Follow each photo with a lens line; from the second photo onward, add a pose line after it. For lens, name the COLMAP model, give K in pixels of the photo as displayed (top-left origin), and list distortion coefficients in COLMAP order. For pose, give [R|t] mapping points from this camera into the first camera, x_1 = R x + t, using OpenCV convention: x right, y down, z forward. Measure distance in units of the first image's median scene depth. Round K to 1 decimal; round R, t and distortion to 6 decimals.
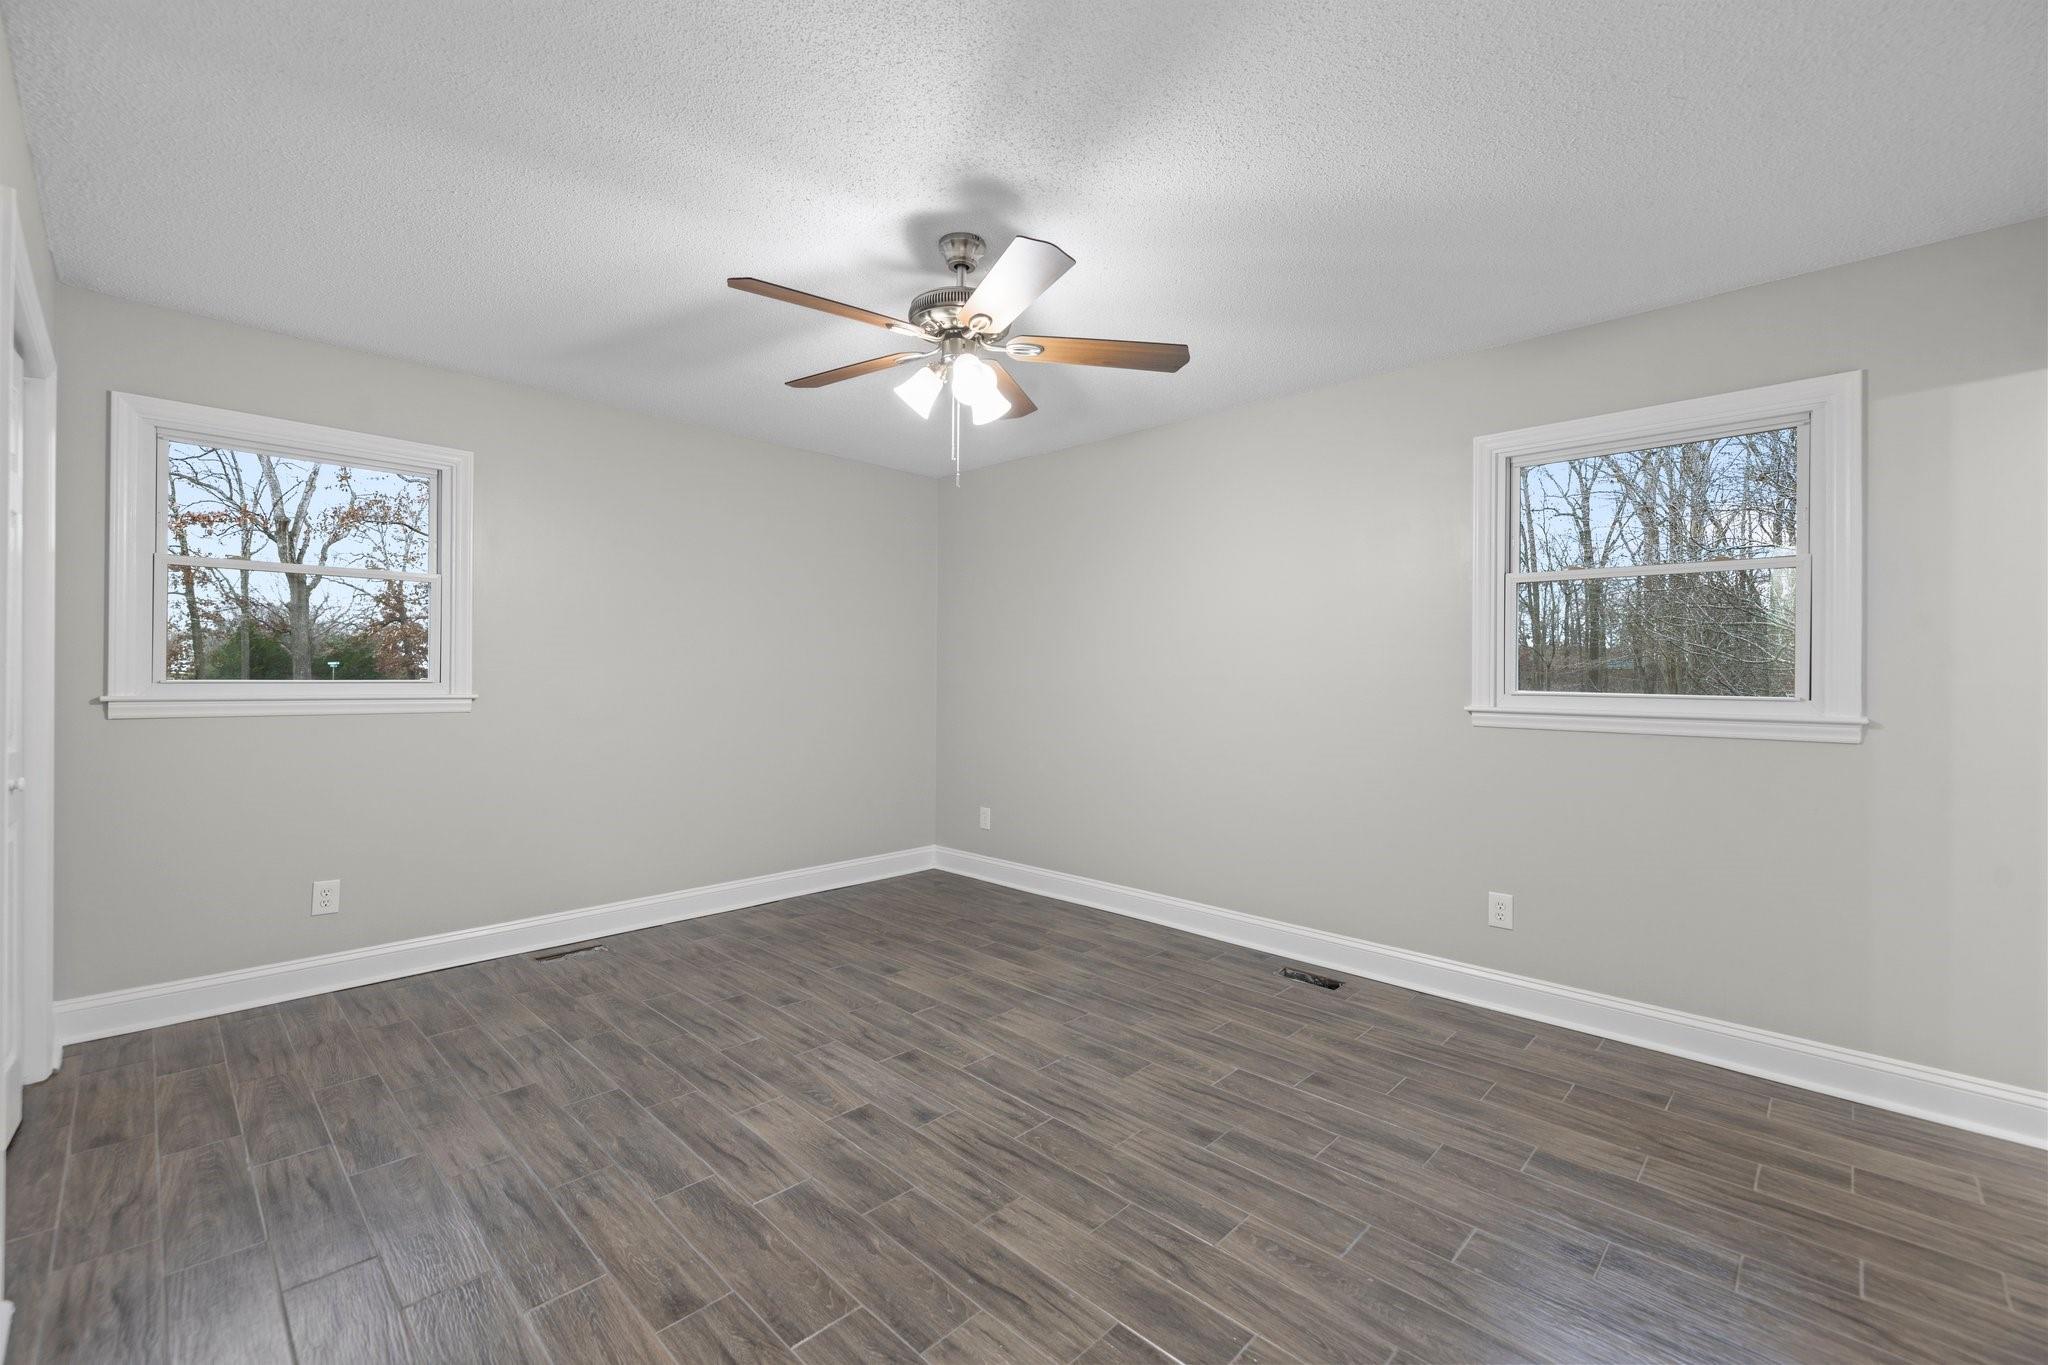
lens RADIAL K [[863.8, 0, 1023.5], [0, 863.8, 676.8], [0, 0, 1]] dist [0.000909, -0.000658]
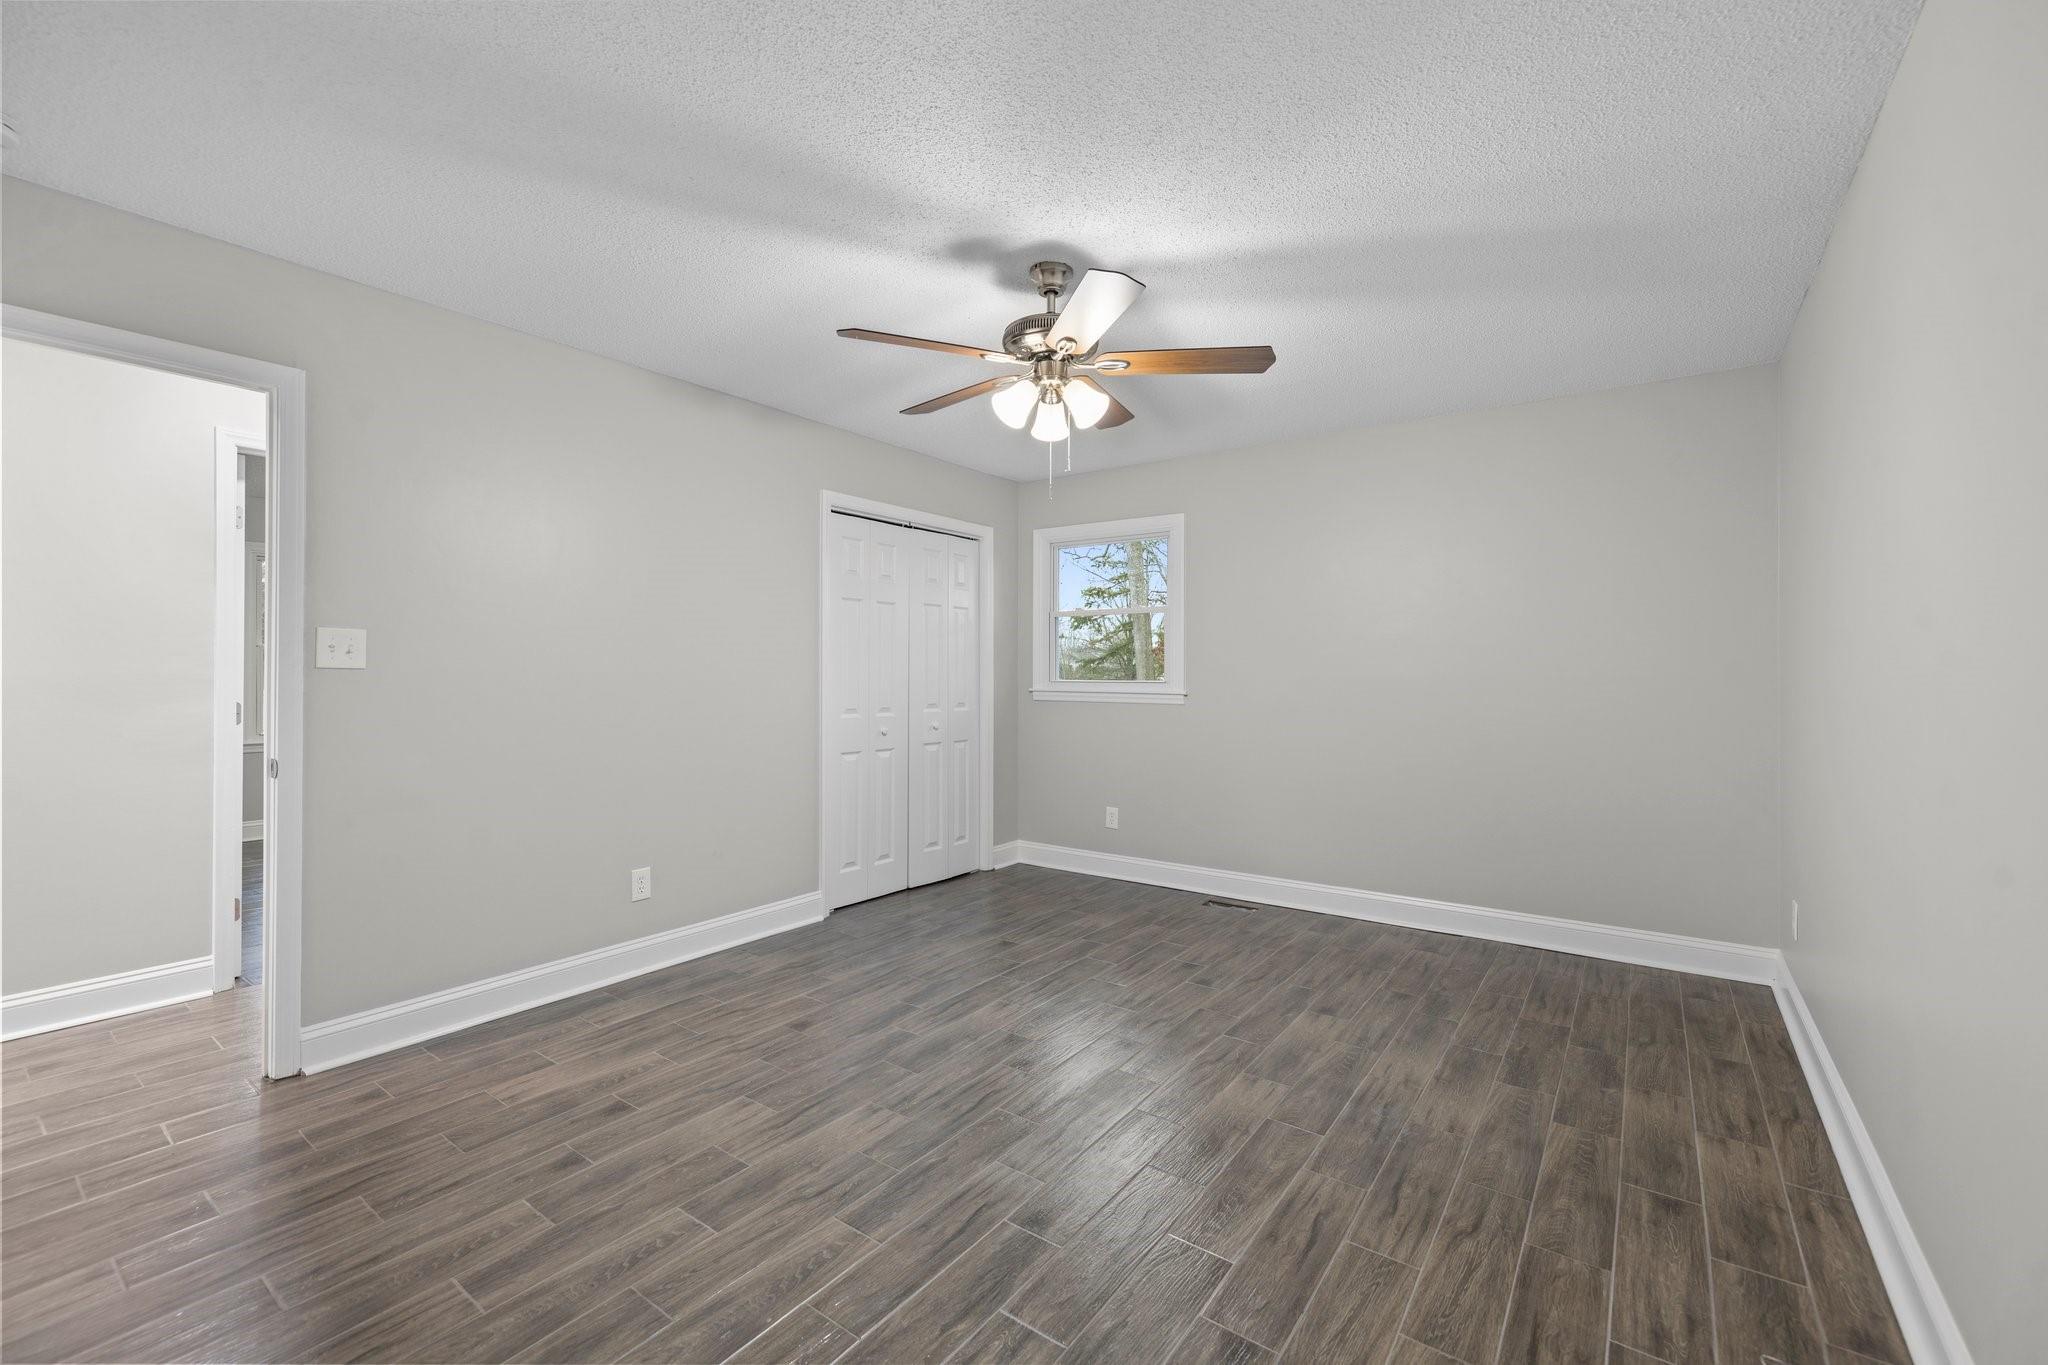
lens RADIAL K [[863.8, 0, 1016.1], [0, 863.8, 674.9], [0, 0, 1]] dist [0.000909, -0.000658]
pose [[0.129858, -0.004986, -0.991520, 0.778777], [-0.005268, 0.999970, -0.005718, 0.003797], [0.991519, 0.005966, 0.129828, 0.651111]]
